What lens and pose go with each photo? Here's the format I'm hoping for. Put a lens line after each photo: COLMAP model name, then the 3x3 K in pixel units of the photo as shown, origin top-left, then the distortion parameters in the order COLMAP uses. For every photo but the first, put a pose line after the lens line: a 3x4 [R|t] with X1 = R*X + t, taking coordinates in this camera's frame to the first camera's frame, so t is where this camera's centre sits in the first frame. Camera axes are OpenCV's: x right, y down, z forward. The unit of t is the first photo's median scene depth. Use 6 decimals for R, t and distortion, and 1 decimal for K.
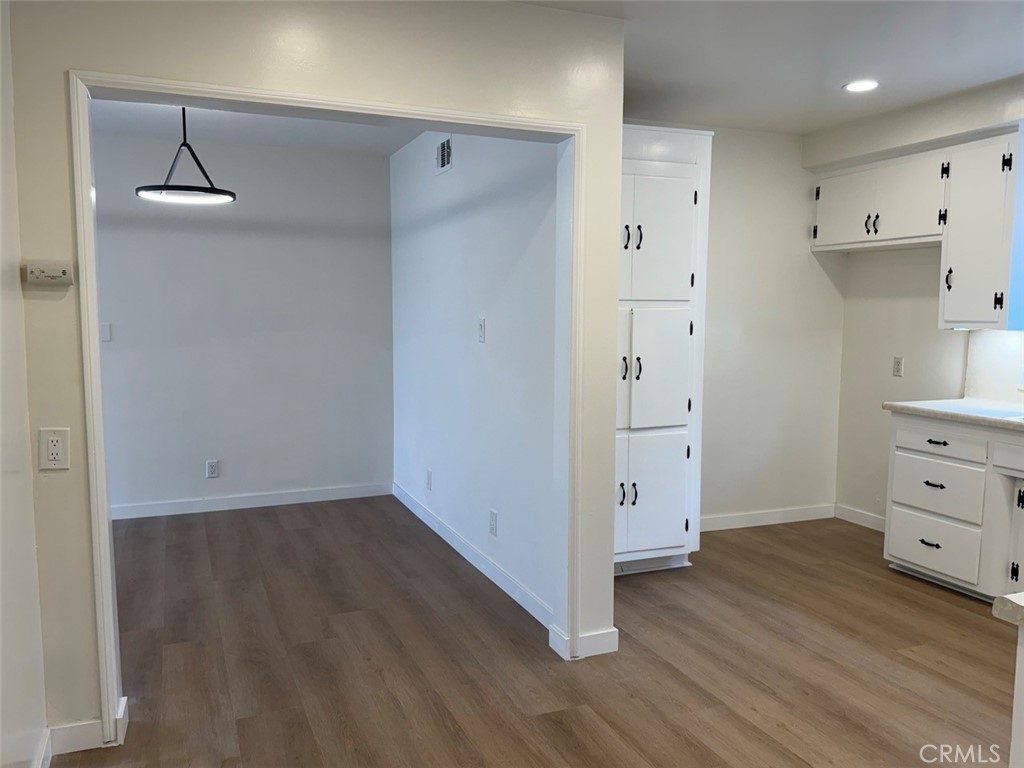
lens RADIAL K [[811.0, 0, 512.0], [0, 811.0, 384.0], [0, 0, 1]] dist [0.005897, 0.003113]
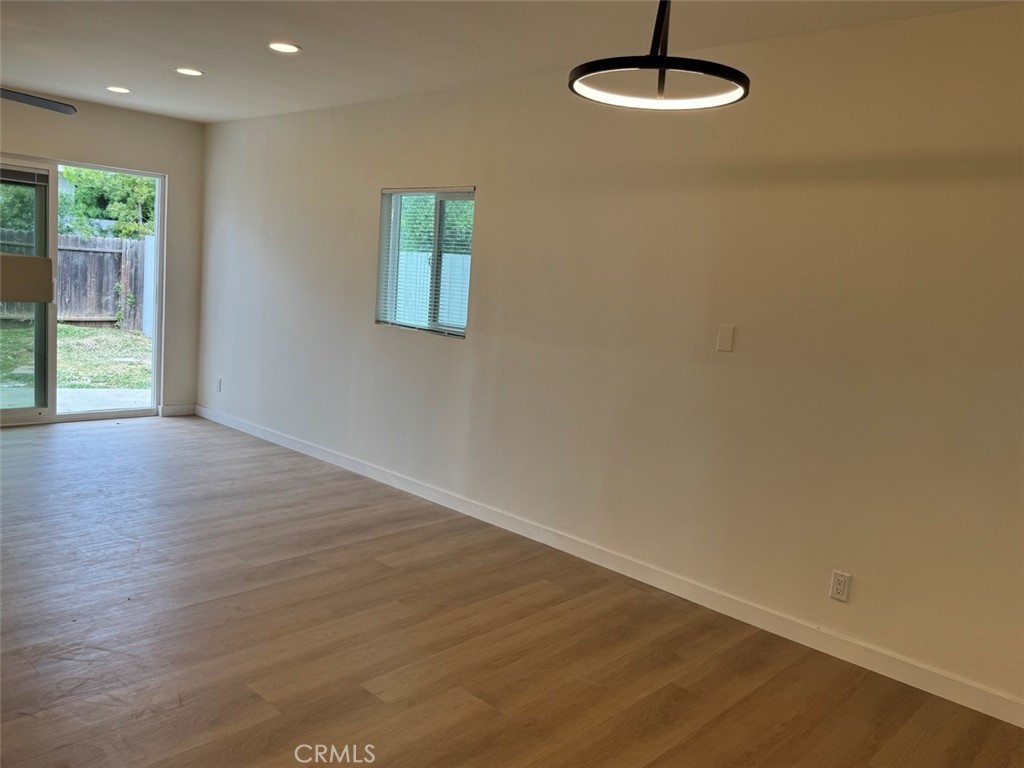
lens RADIAL K [[811.0, 0, 512.0], [0, 811.0, 384.0], [0, 0, 1]] dist [0.005897, 0.003113]
pose [[0.407035, 0.168299, -0.897774, 0.049203], [-0.165970, 0.980145, 0.108492, -0.075850], [0.898208, 0.104843, 0.426885, 0.594475]]
